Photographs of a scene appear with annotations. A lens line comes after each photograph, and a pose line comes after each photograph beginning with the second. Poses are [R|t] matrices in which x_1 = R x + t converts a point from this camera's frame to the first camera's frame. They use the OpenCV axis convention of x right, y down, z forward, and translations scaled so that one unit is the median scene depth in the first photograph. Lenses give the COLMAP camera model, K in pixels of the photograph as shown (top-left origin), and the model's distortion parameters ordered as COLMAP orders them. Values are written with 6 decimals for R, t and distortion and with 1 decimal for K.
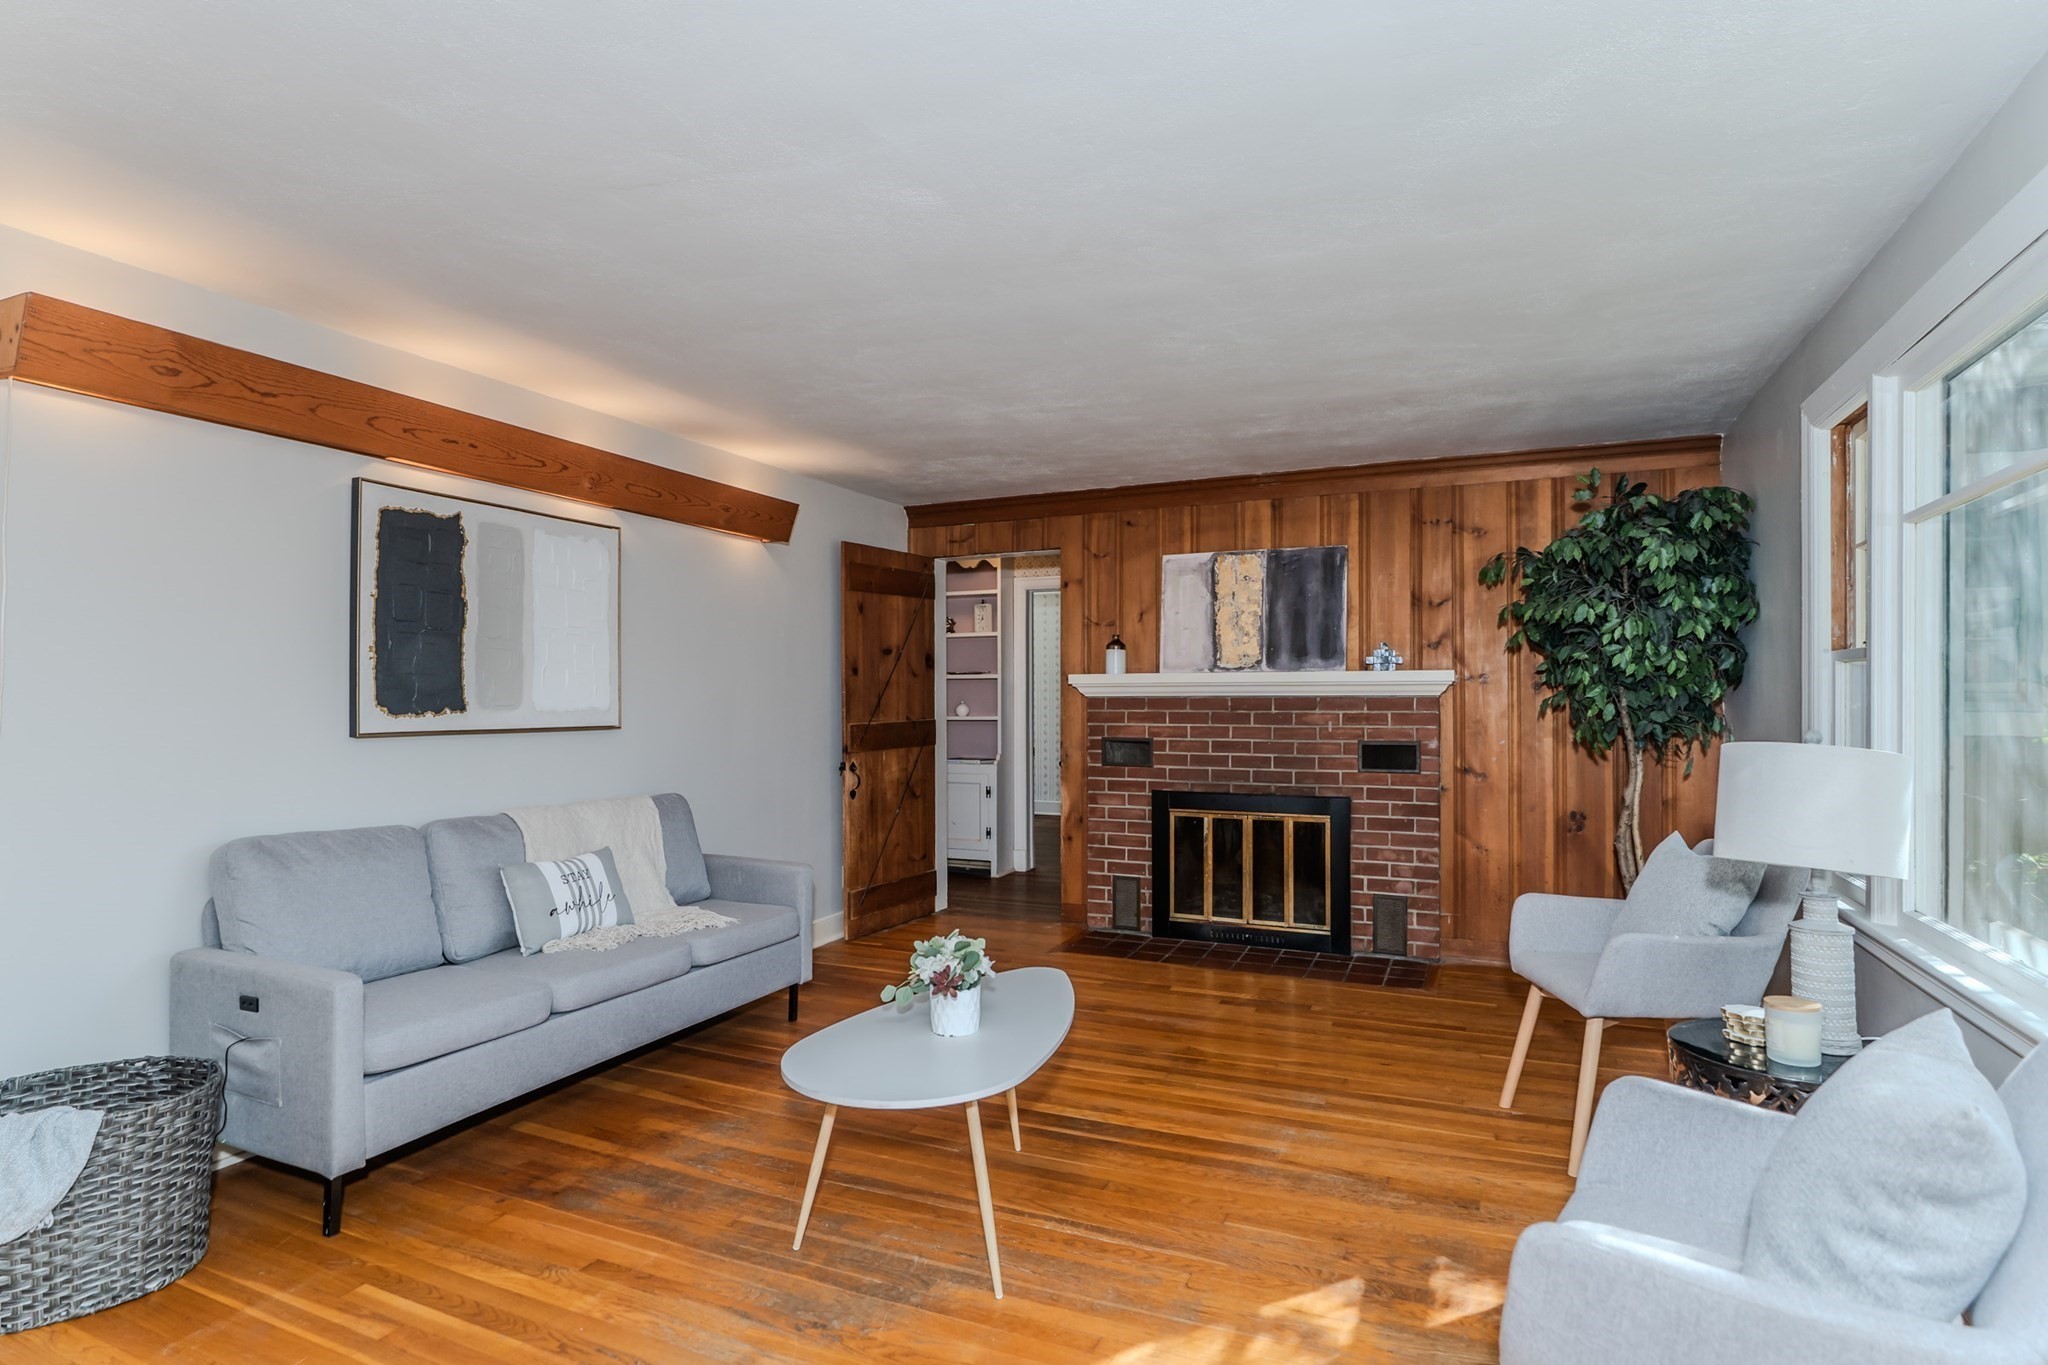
lens RADIAL K [[1057.6, 0, 1039.2], [0, 1057.6, 684.9], [0, 0, 1]] dist [0.001150, 0.000372]
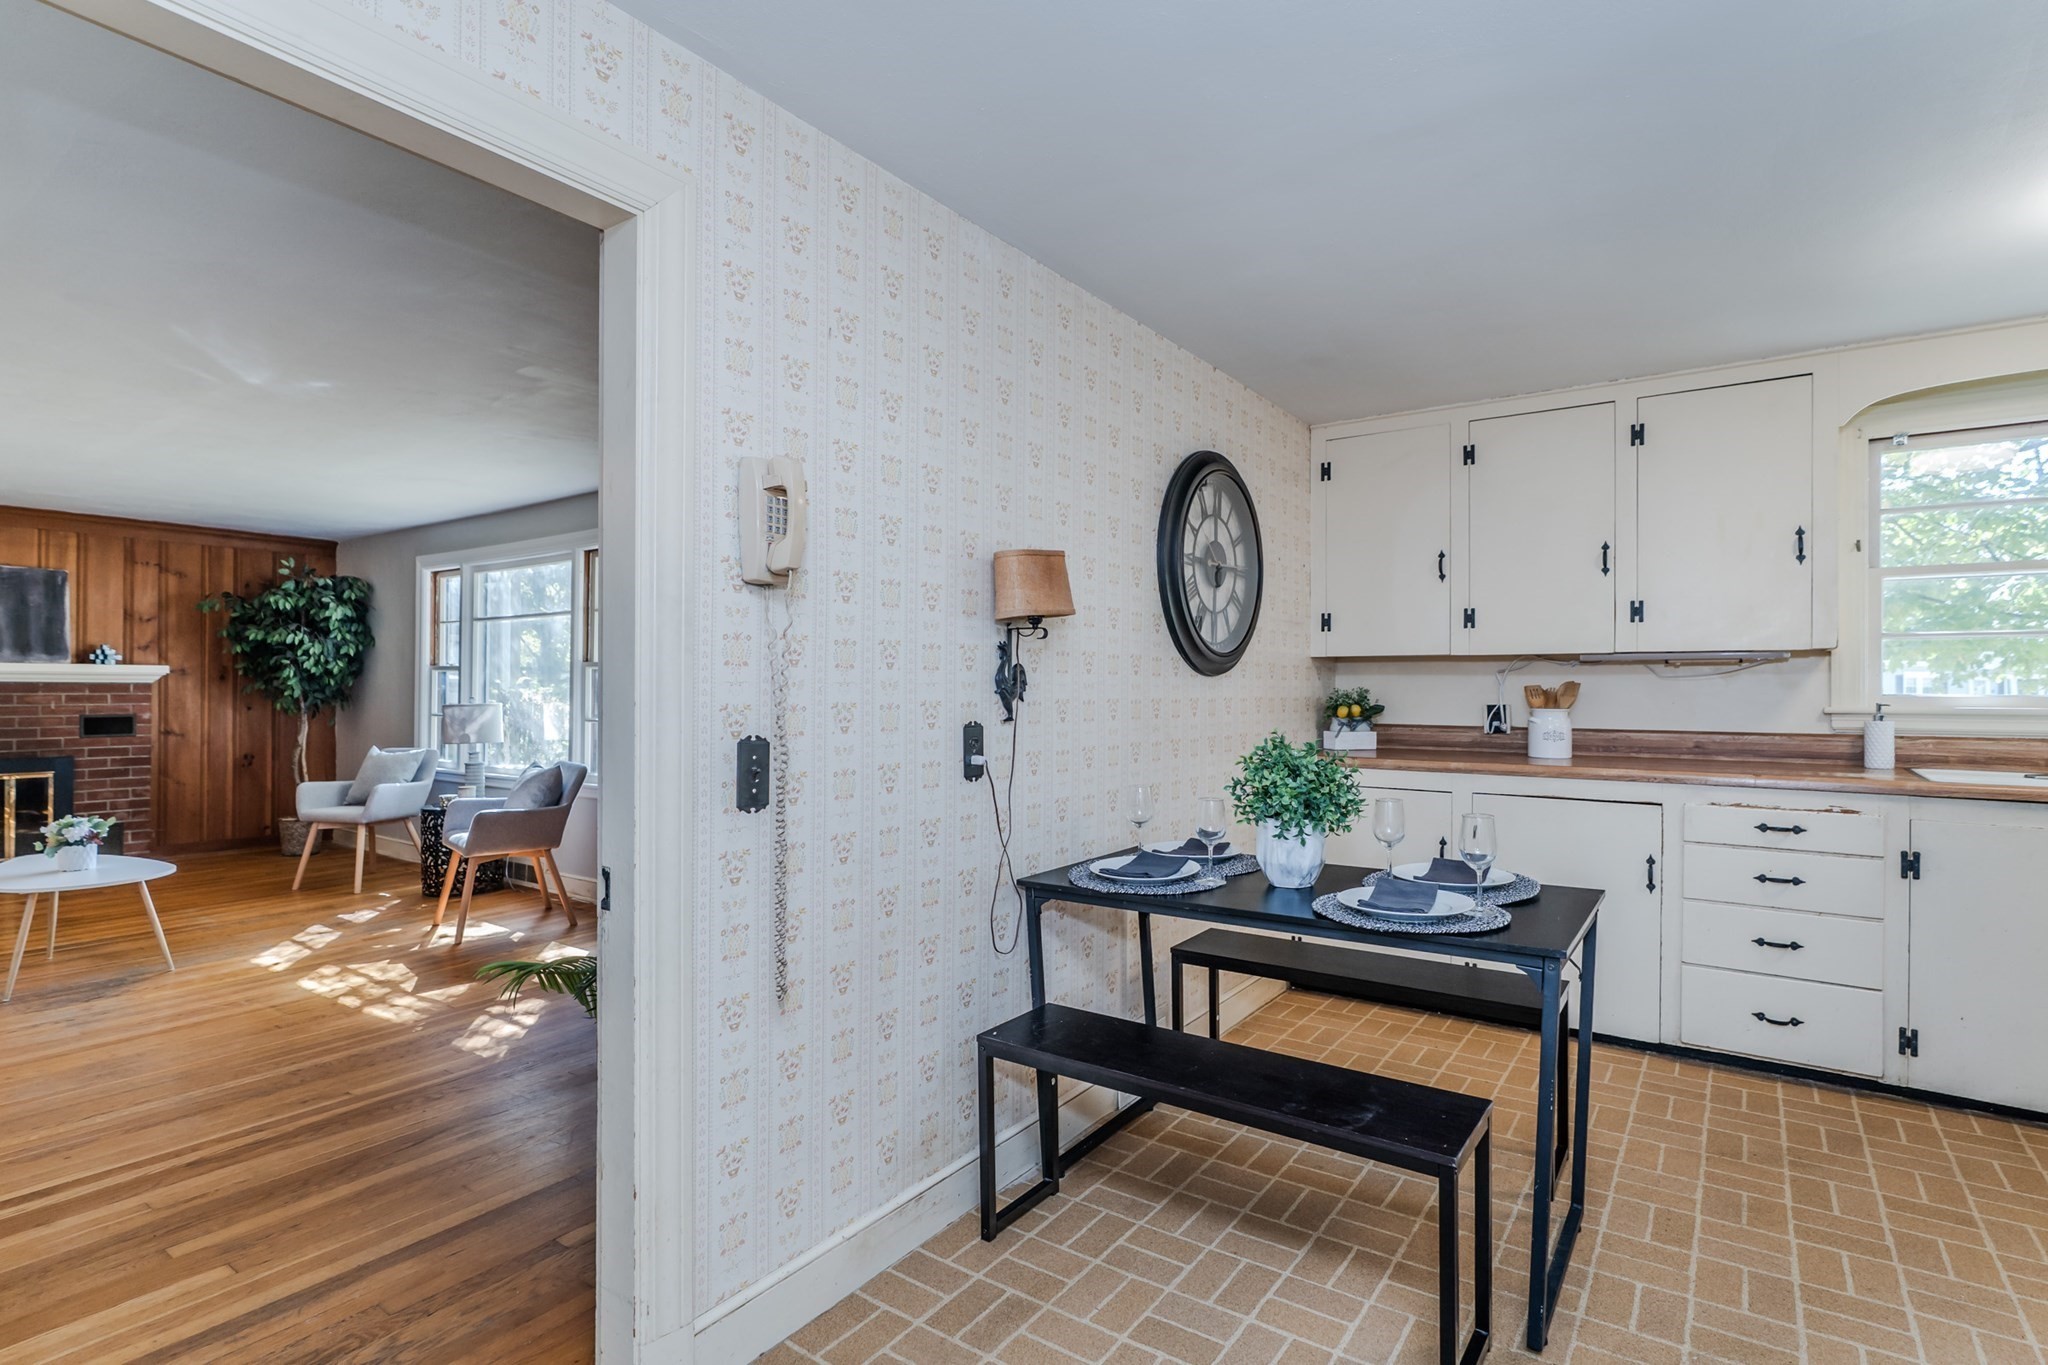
lens RADIAL K [[1008.8, 0, 1031.2], [0, 1008.8, 690.2], [0, 0, 1]] dist [0.000557, 0.002702]
pose [[0.205038, 0.002103, 0.978752, -0.721287], [-0.019246, 0.999813, 0.001884, -0.005379], [-0.978565, -0.019223, 0.205040, -0.471135]]
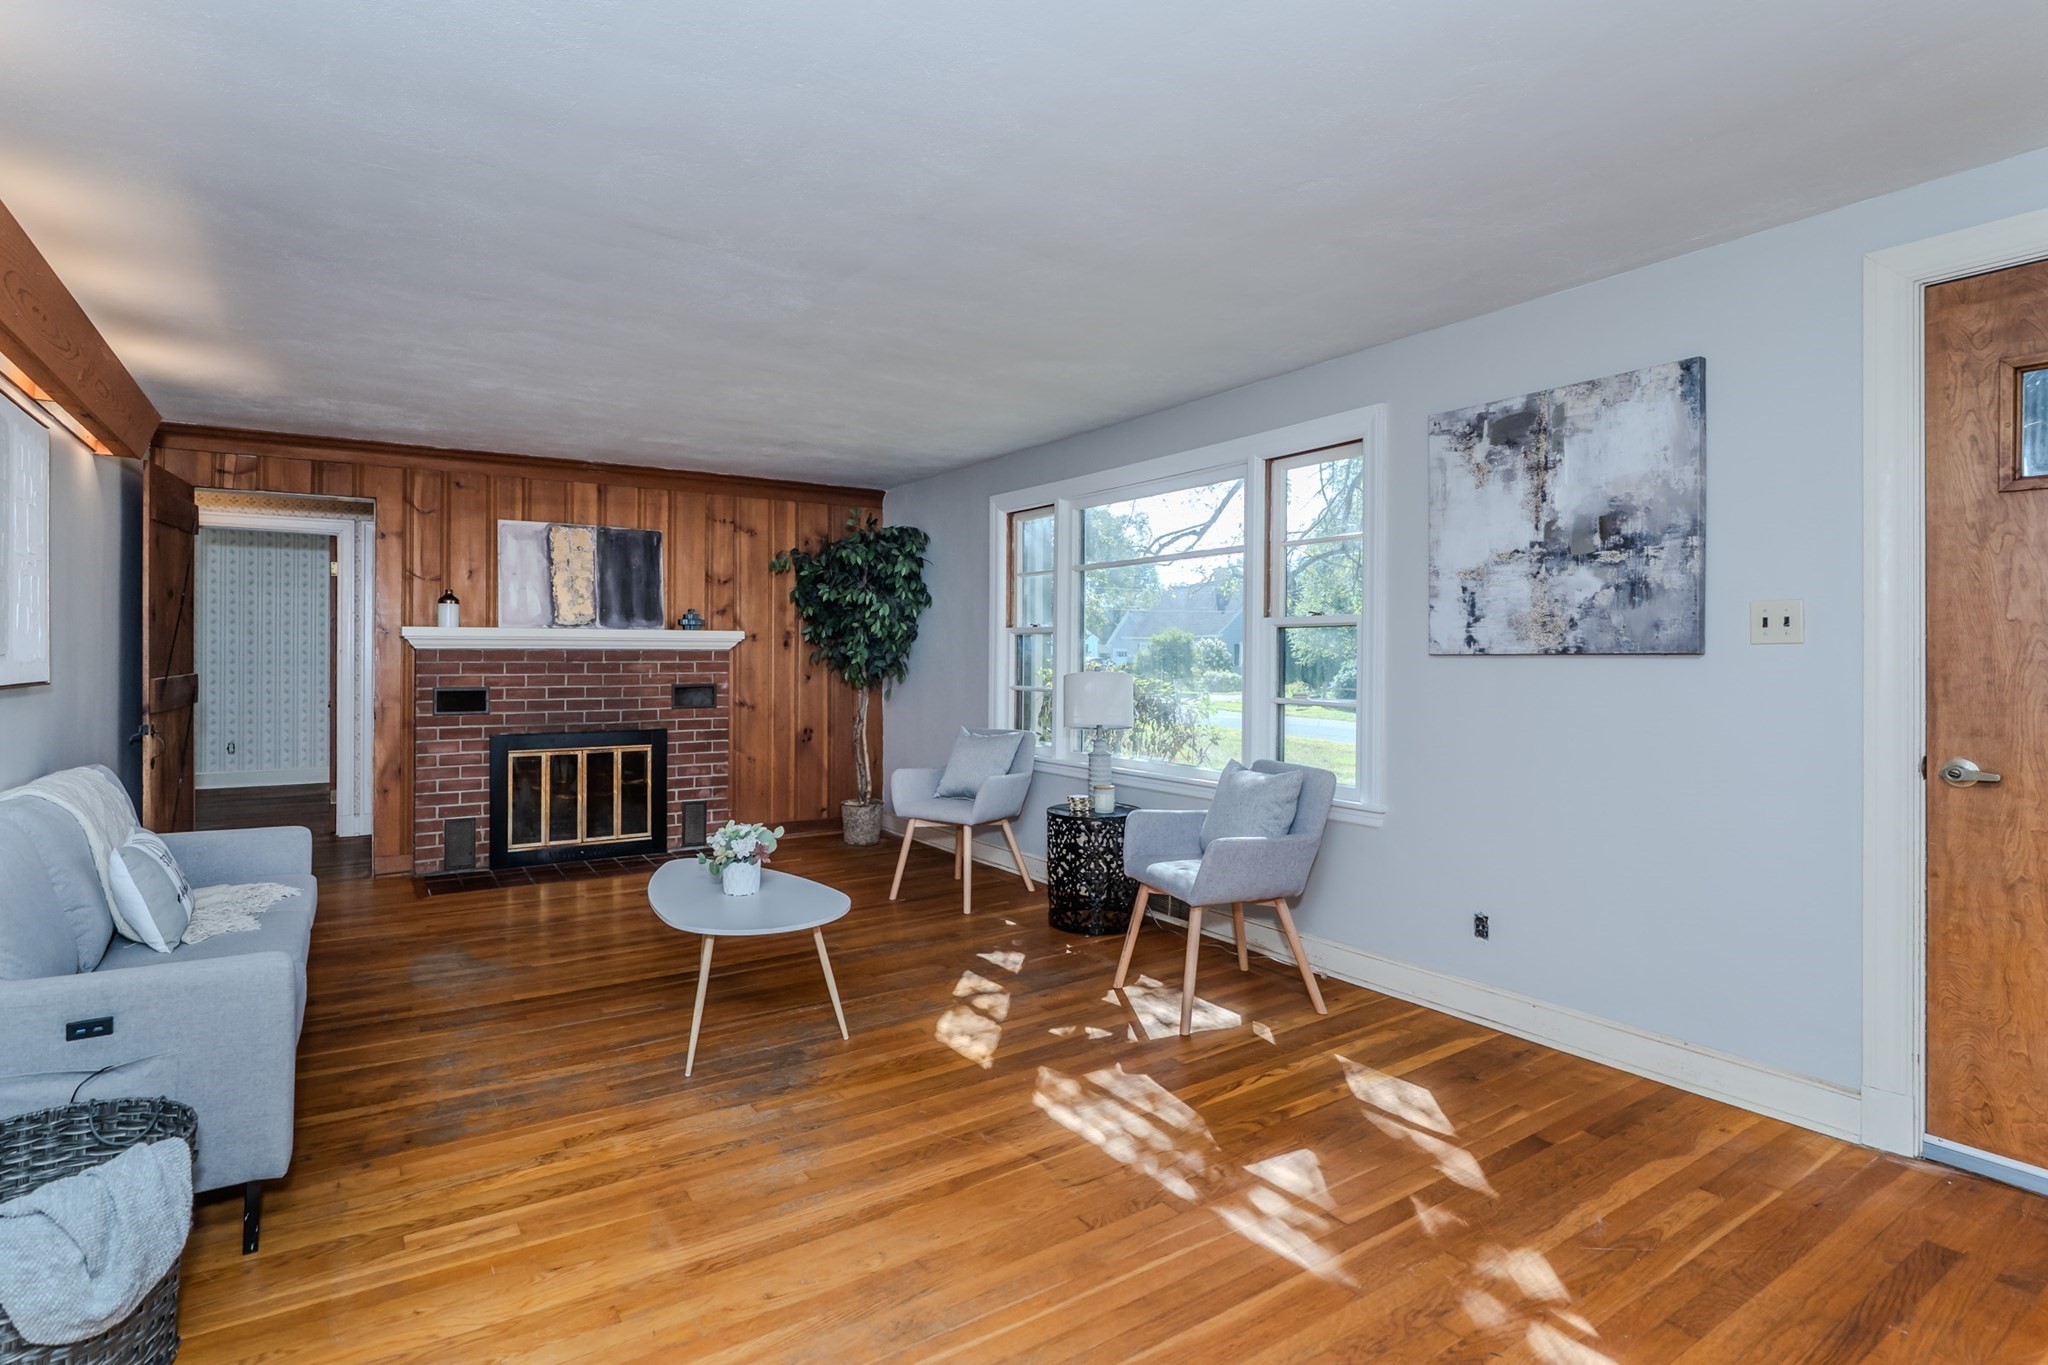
lens RADIAL K [[1008.8, 0, 967.0], [0, 1008.8, 647.9], [0, 0, 1]] dist [0.000557, 0.002702]
pose [[0.561904, 0.007234, 0.827170, -0.503916], [-0.013935, 0.999903, 0.000721, 0.002493], [-0.827085, -0.011932, 0.561951, 0.015696]]
